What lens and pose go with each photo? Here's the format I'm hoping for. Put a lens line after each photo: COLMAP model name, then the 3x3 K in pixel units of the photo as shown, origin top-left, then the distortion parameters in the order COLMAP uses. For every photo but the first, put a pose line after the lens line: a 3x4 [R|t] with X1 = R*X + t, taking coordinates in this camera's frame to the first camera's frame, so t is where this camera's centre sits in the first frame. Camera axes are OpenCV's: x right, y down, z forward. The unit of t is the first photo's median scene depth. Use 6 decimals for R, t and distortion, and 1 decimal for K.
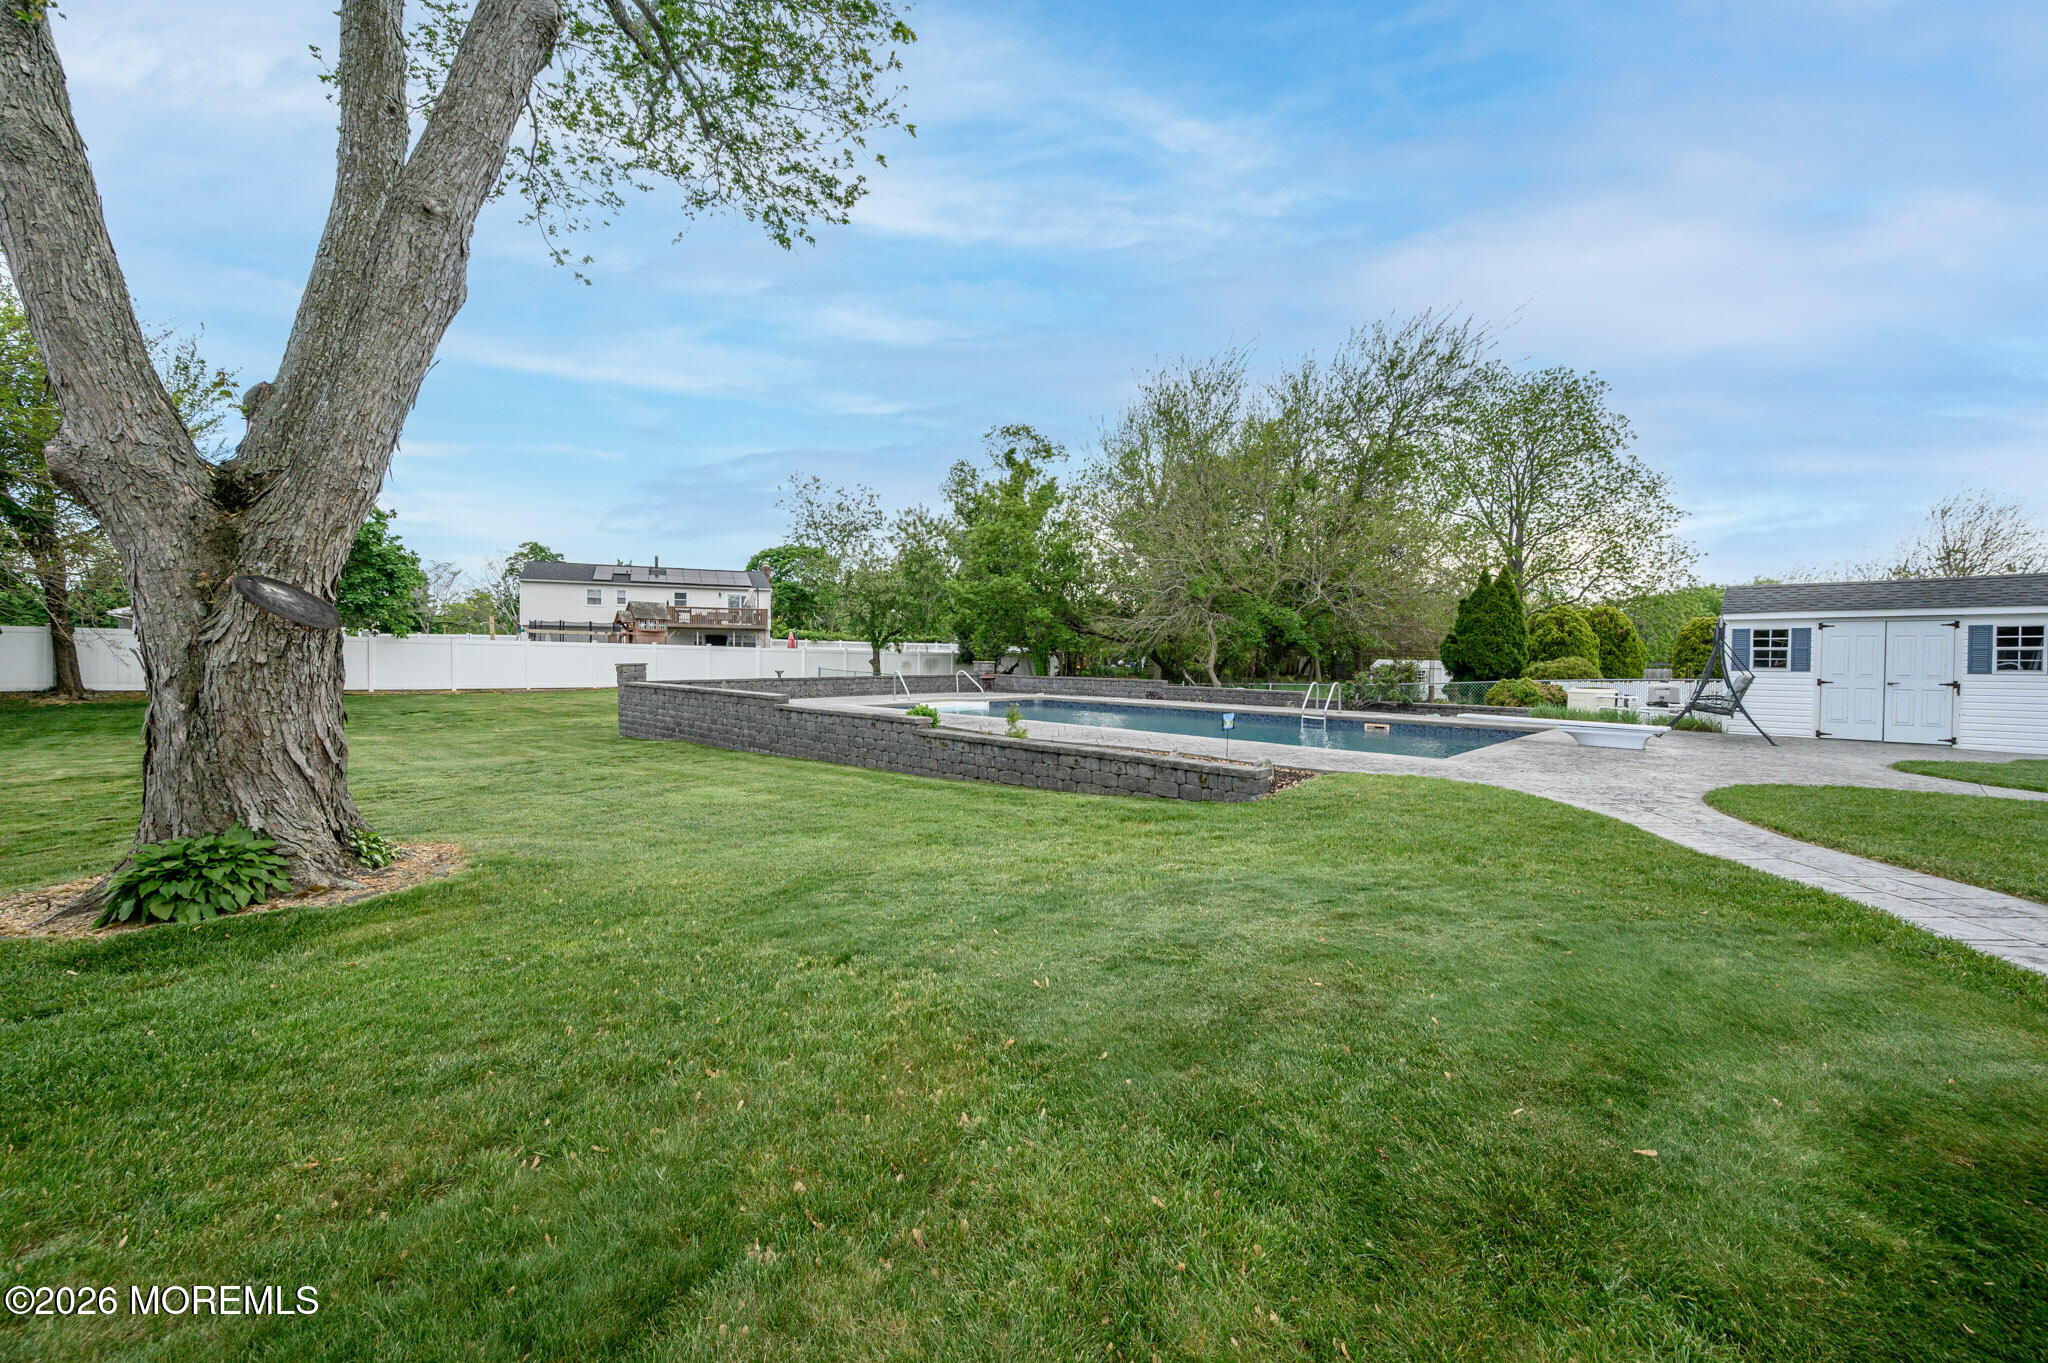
lens RADIAL K [[816.5, 0, 1020.9], [0, 816.5, 682.5], [0, 0, 1]] dist [-0.004205, 0.001096]
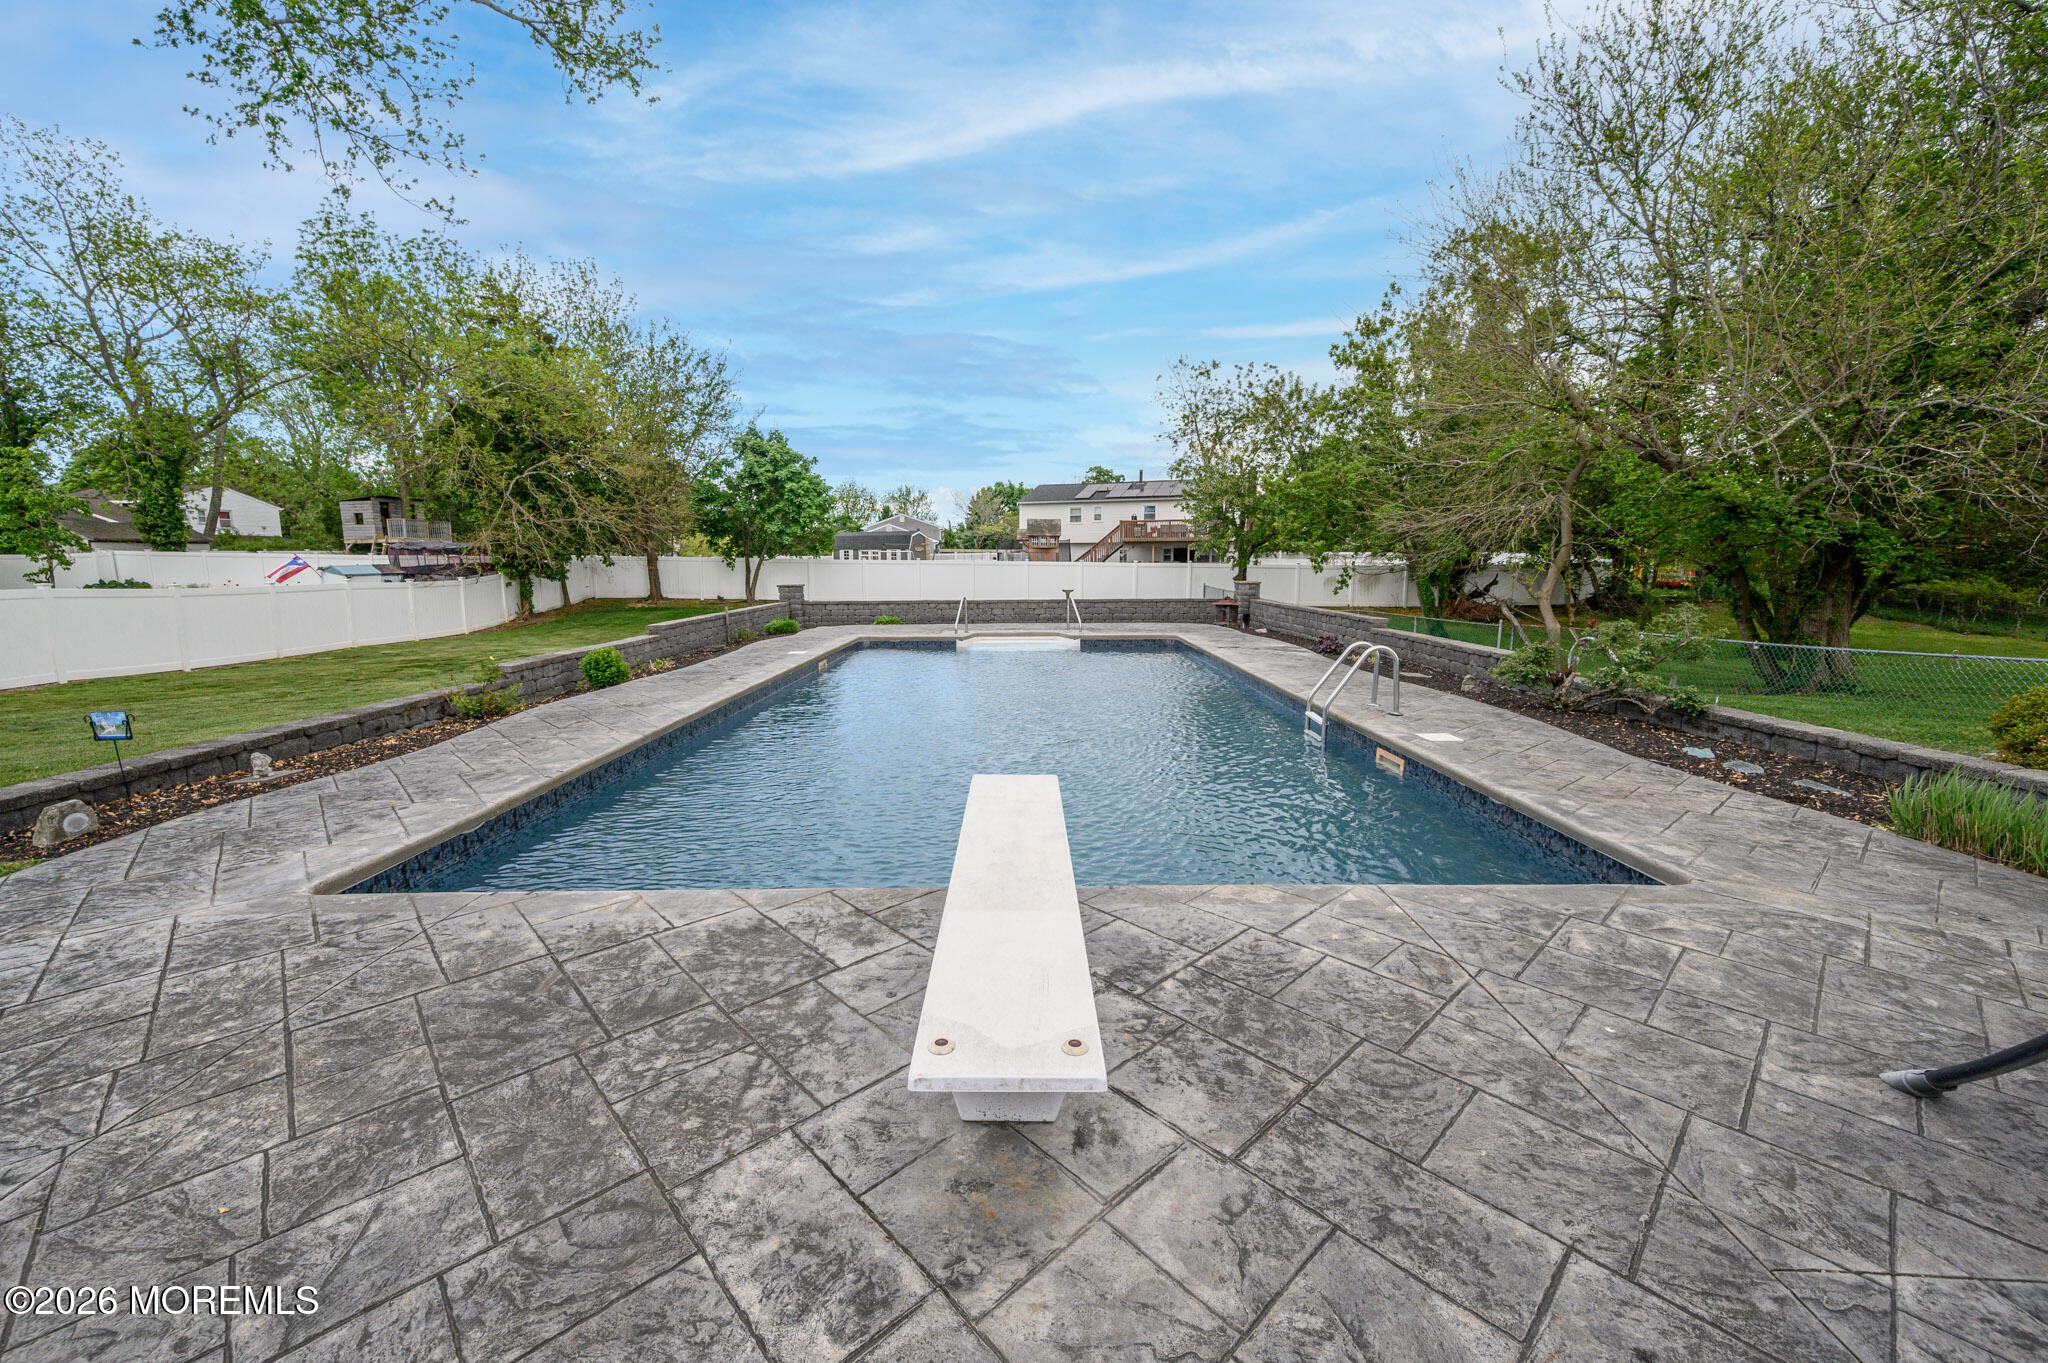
lens RADIAL K [[816.5, 0, 1011.6], [0, 816.5, 681.2], [0, 0, 1]] dist [-0.004205, 0.001096]
pose [[0.704858, 0.092118, -0.703341, 0.477519], [-0.016346, 0.993378, 0.113723, -0.024031], [0.709160, -0.068662, 0.701697, 0.465907]]
